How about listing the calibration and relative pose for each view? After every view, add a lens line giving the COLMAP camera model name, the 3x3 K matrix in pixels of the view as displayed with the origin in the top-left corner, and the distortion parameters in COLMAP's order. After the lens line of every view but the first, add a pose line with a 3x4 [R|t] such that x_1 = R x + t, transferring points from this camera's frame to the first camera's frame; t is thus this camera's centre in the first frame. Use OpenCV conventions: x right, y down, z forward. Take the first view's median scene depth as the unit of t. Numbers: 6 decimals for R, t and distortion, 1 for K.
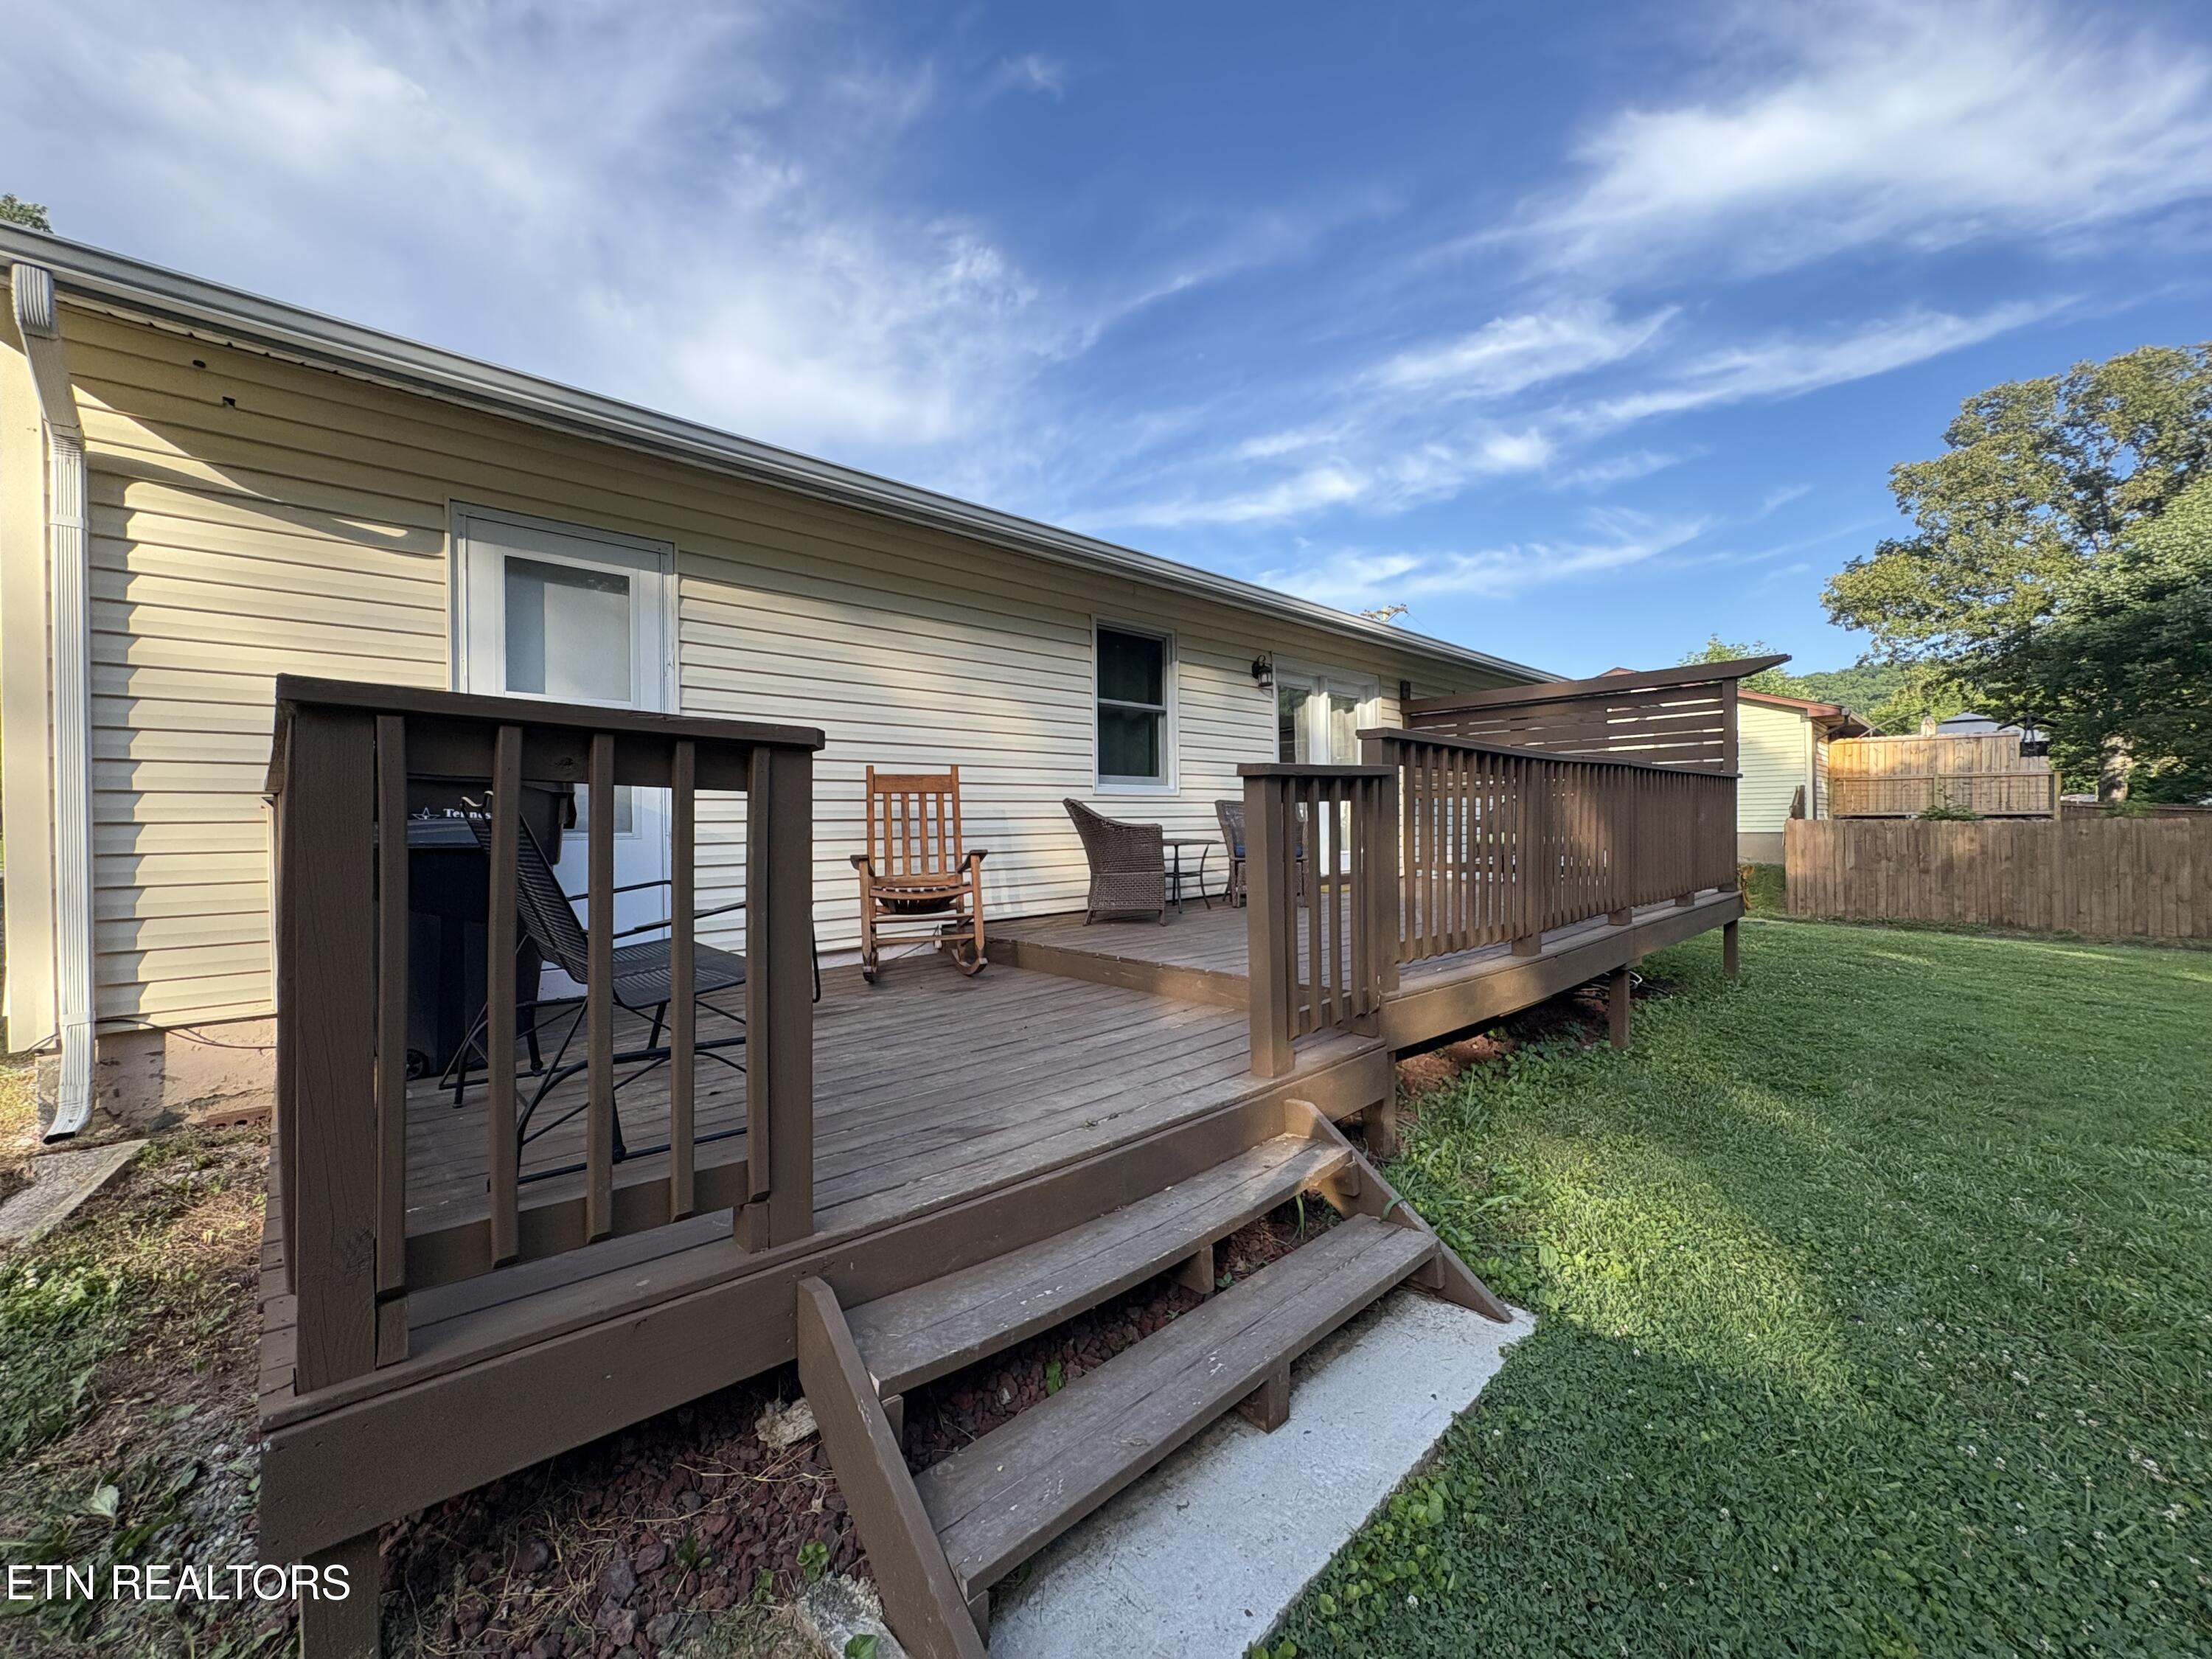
lens RADIAL K [[884.2, 0, 1106.0], [0, 884.2, 829.5], [0, 0, 1]] dist [-0.000580, -0.000163]
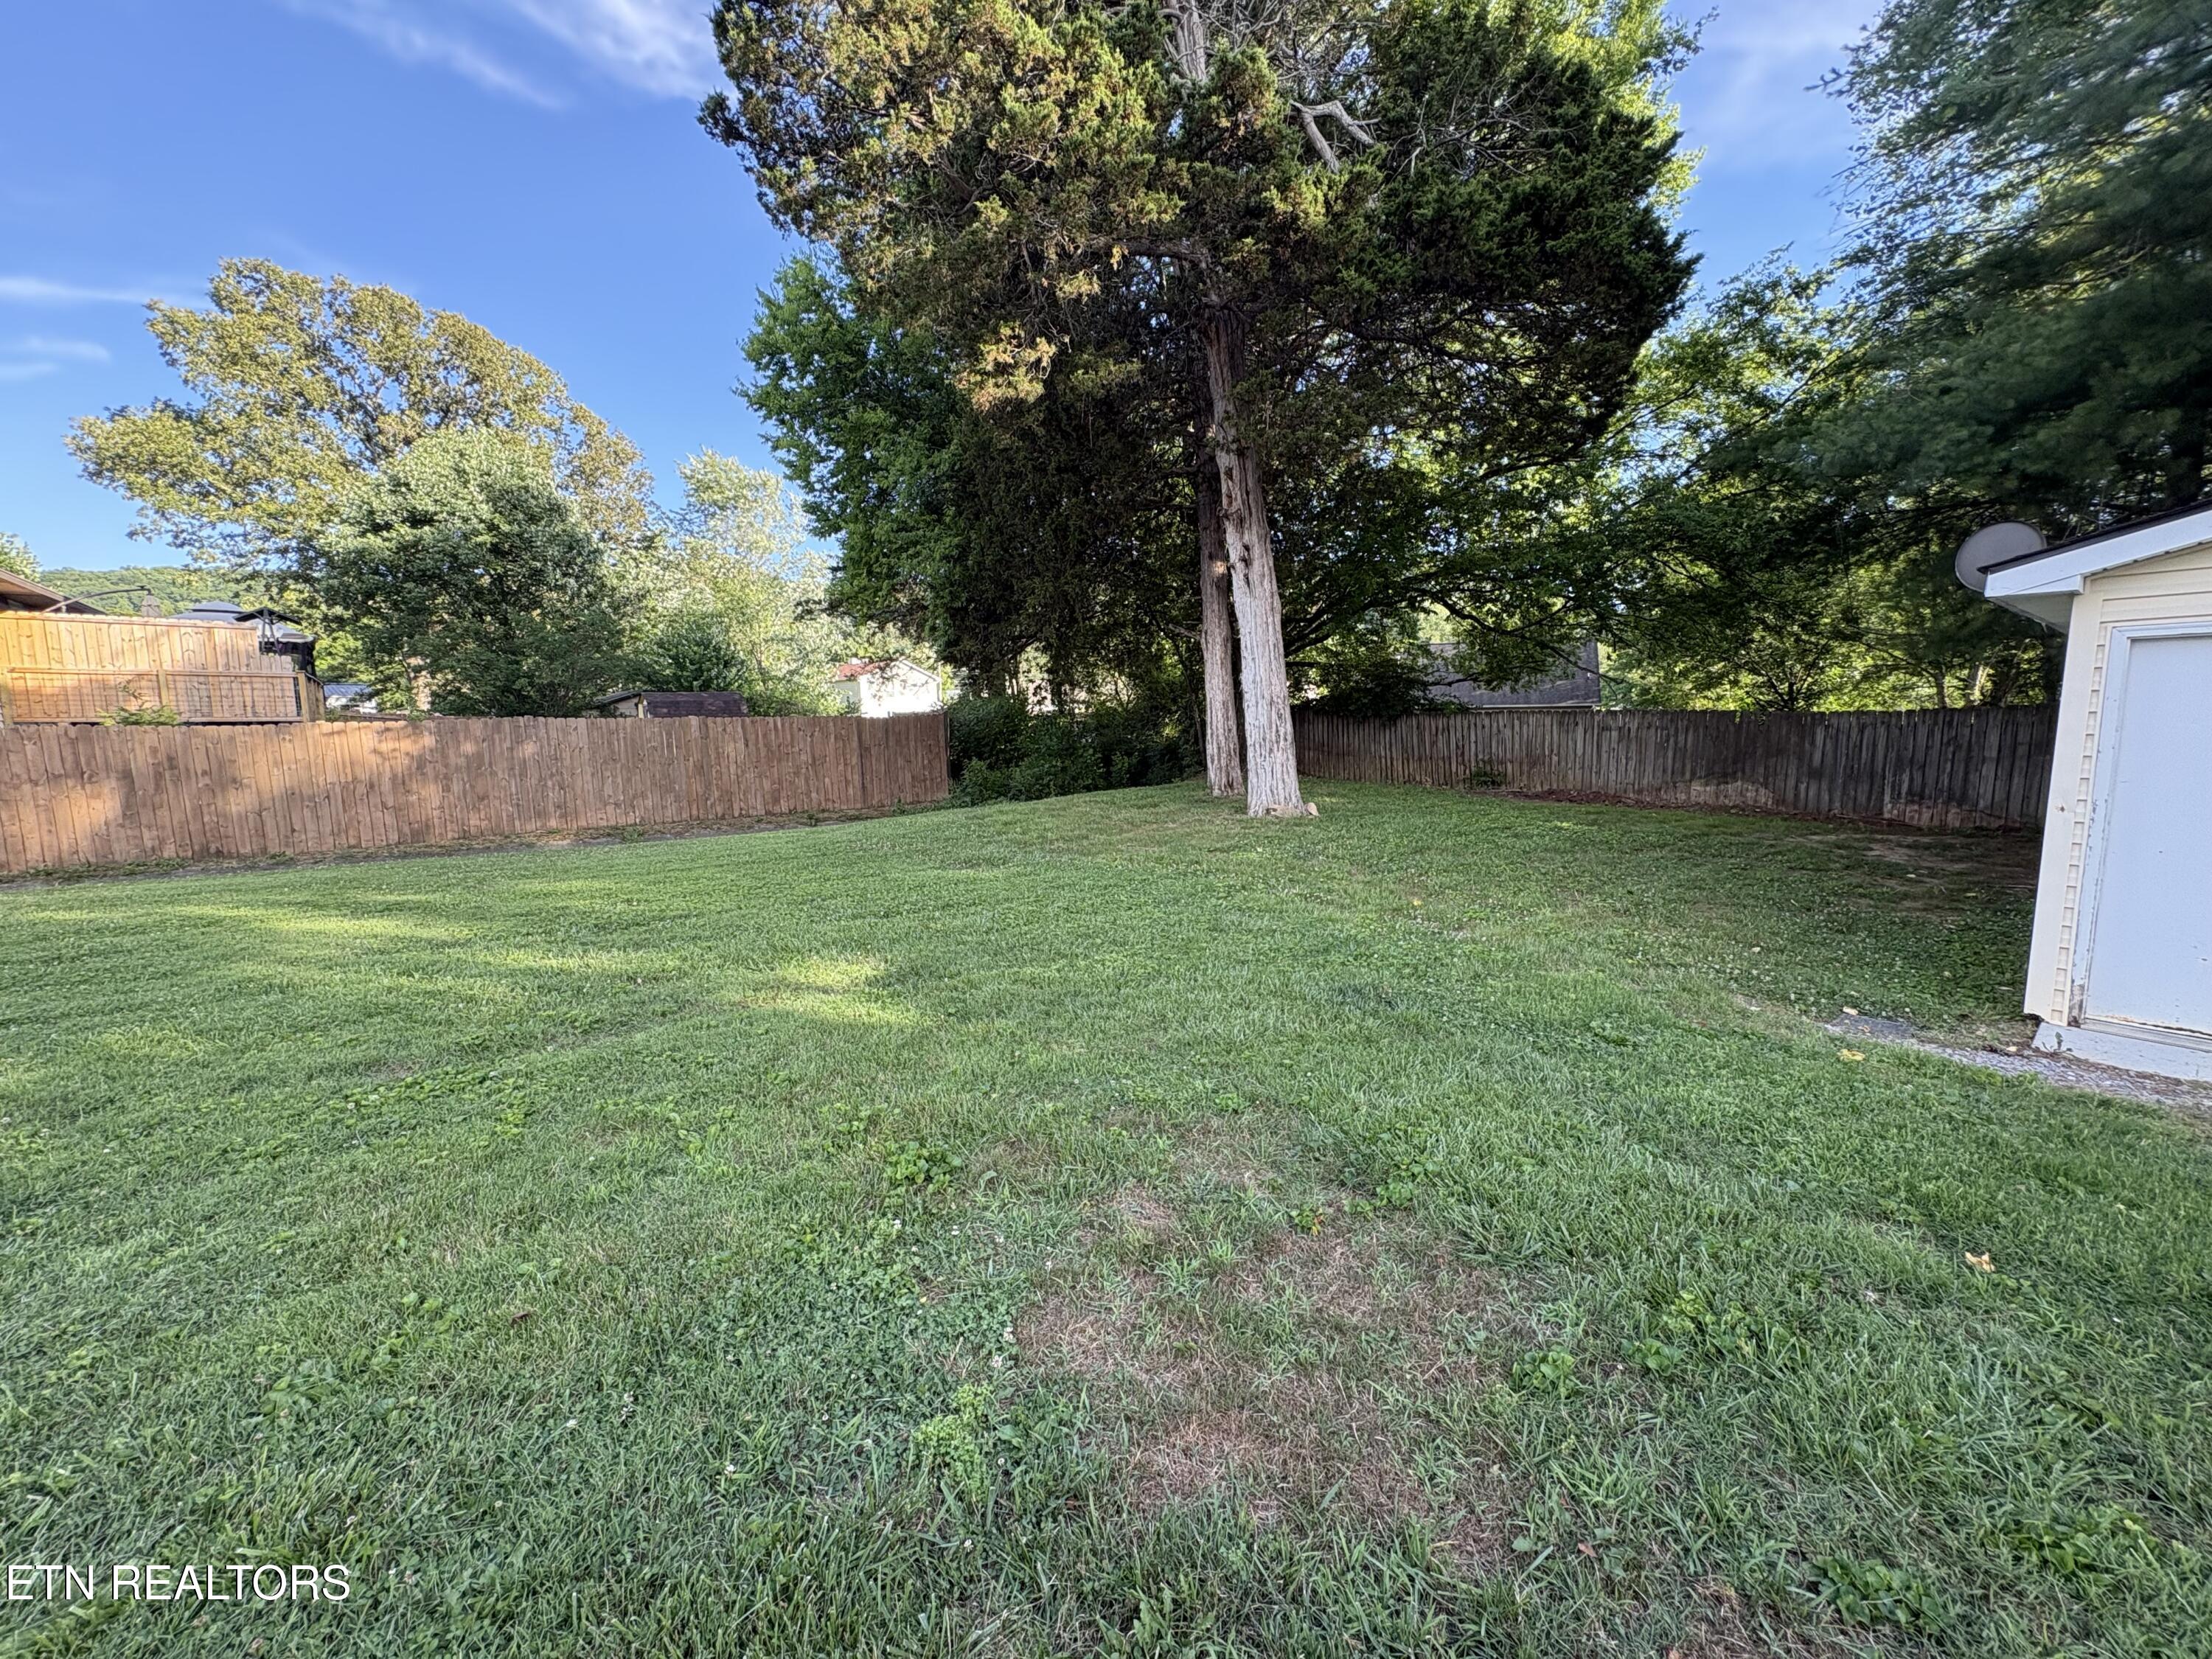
lens RADIAL K [[884.2, 0, 1106.0], [0, 884.2, 829.5], [0, 0, 1]] dist [-0.000580, -0.000163]
pose [[0.088095, -0.117504, 0.989157, 0.182624], [0.020475, 0.993022, 0.116139, 0.004710], [-0.995902, 0.010022, 0.089886, 0.072462]]
